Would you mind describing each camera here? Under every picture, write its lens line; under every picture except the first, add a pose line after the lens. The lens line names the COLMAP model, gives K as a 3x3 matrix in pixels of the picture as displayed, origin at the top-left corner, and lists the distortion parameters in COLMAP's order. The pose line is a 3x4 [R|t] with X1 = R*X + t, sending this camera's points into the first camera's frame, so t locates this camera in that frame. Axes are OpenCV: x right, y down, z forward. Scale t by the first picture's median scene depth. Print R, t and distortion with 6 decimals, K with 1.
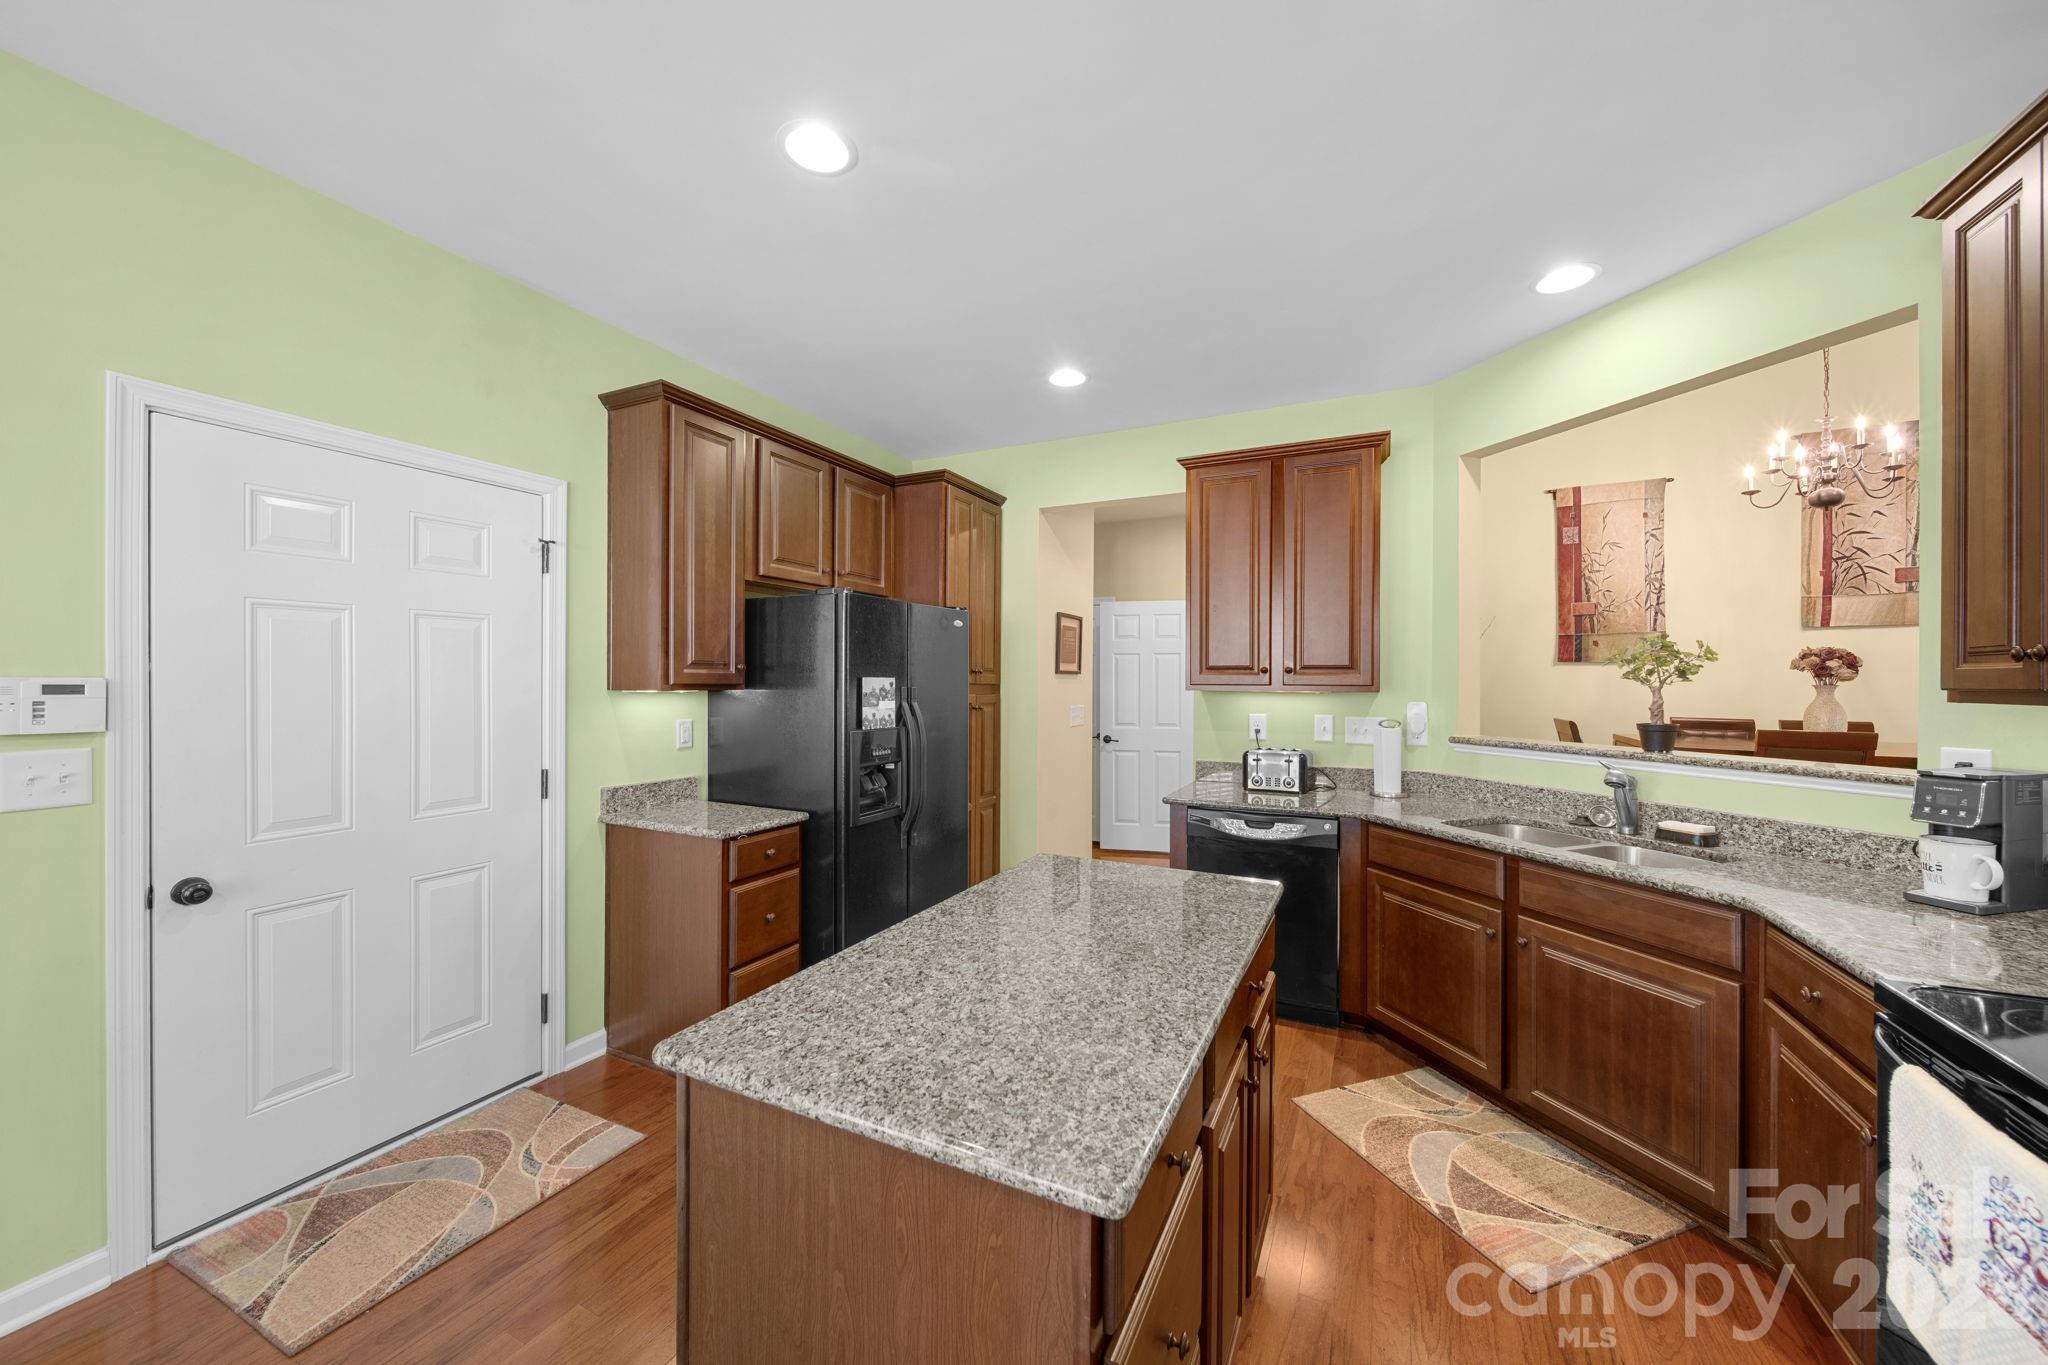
lens RADIAL K [[784.4, 0, 1010.4], [0, 784.4, 675.3], [0, 0, 1]] dist [0.002356, -0.000465]
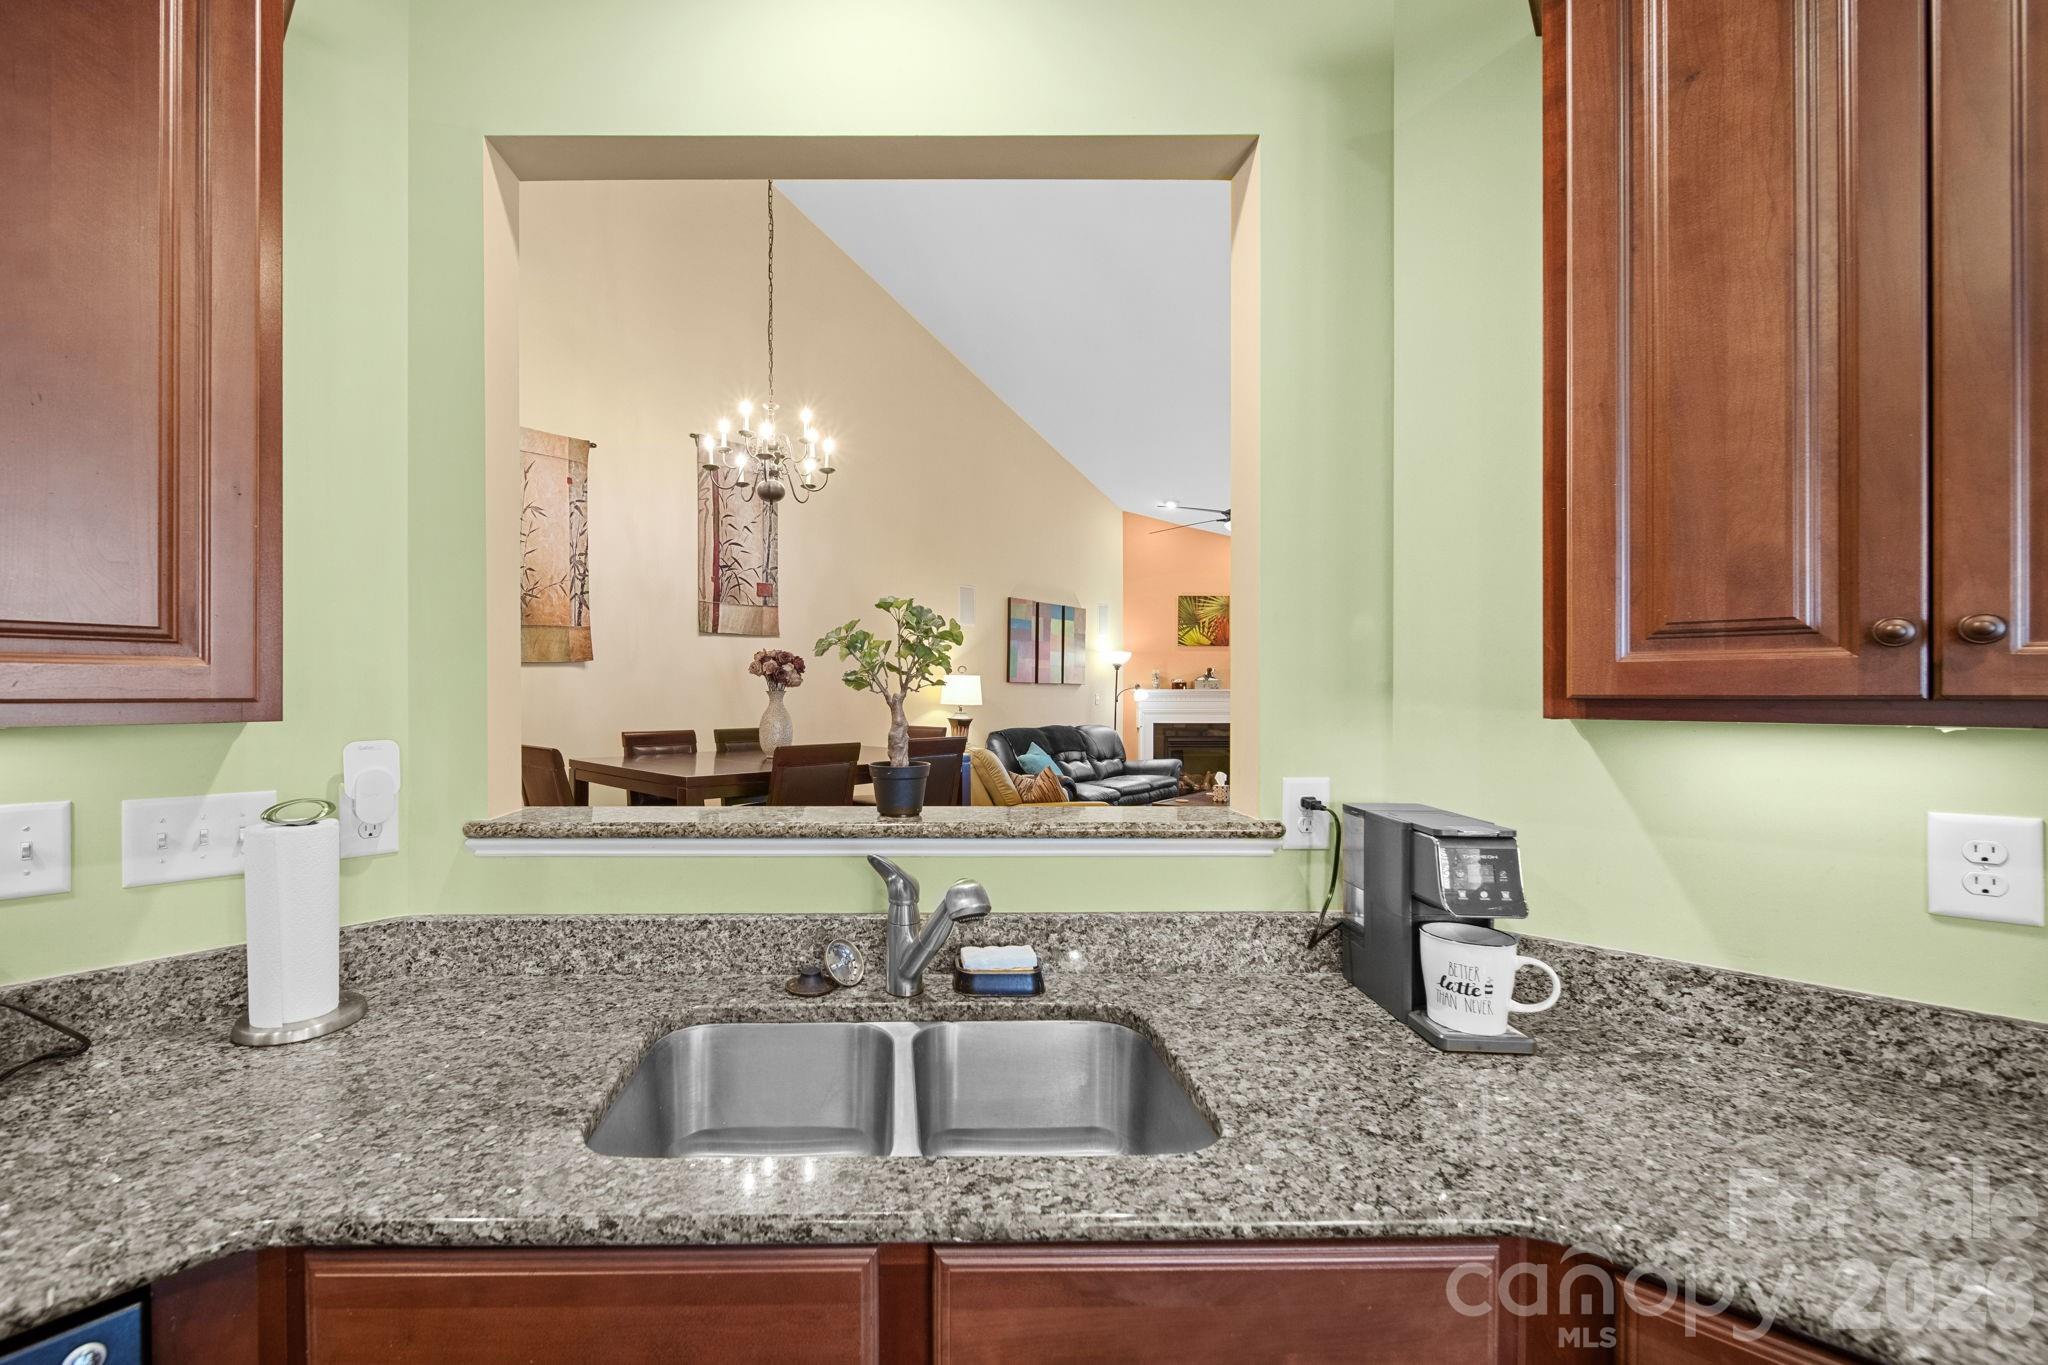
lens RADIAL K [[784.4, 0, 917.1], [0, 784.4, 694.8], [0, 0, 1]] dist [0.002356, -0.000465]
pose [[0.314599, -0.009734, 0.949175, 0.170382], [-0.003559, 0.999928, 0.011434, 0.004643], [-0.949218, -0.006975, 0.314541, 0.445059]]
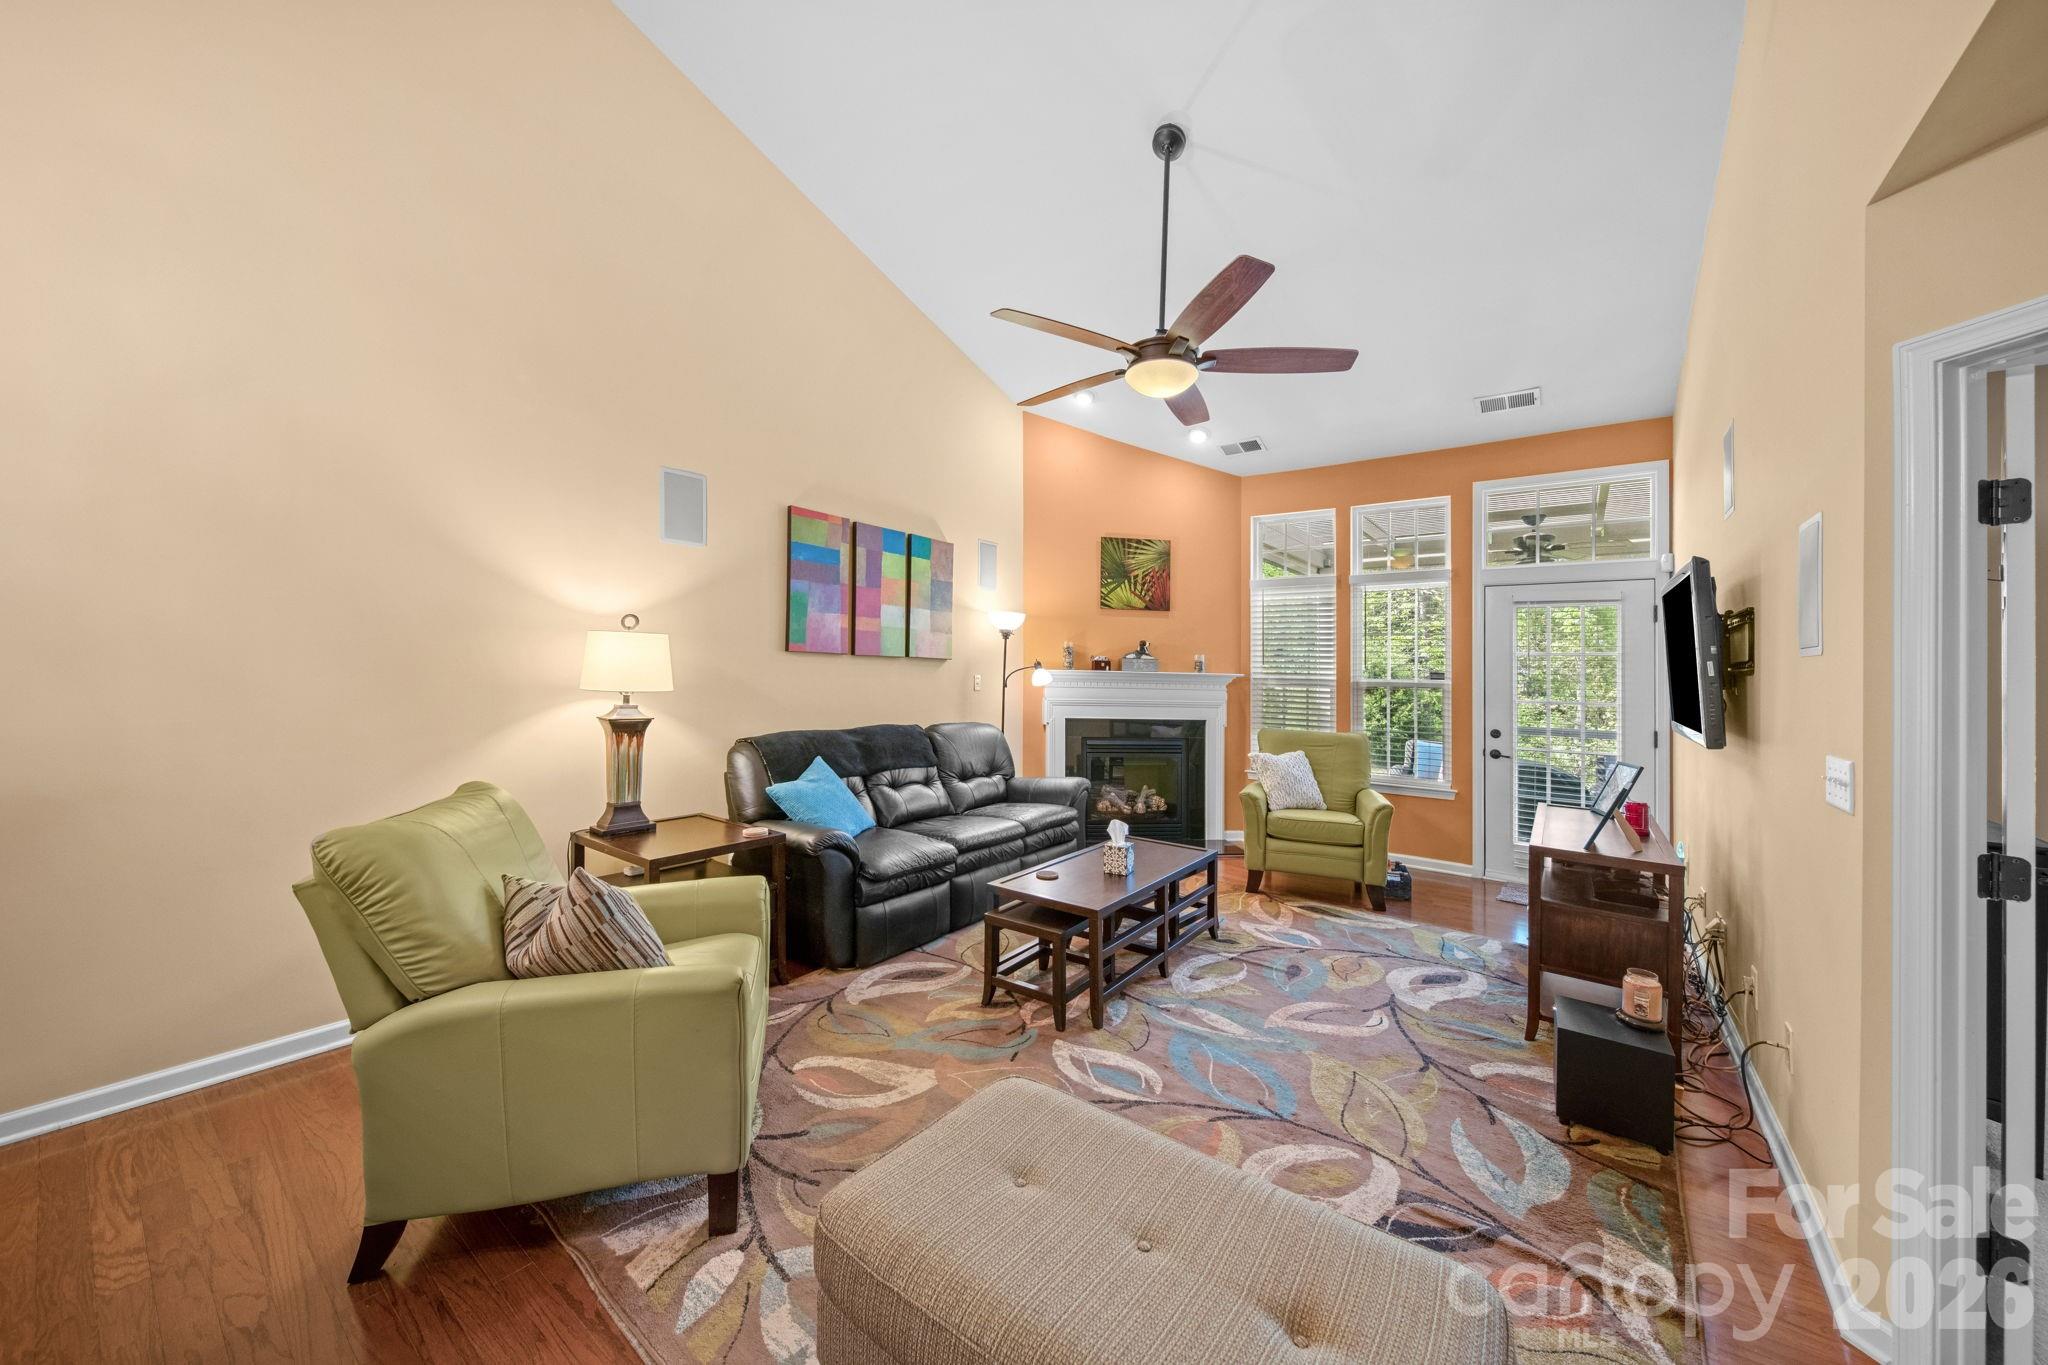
lens RADIAL K [[721.9, 0, 1031.8], [0, 721.9, 661.4], [0, 0, 1]] dist [-0.006005, 0.000706]
pose [[0.184600, 0.011357, 0.982748, 0.889005], [-0.021741, 0.999736, -0.007469, 0.007050], [-0.982573, -0.019987, 0.184798, 0.338896]]
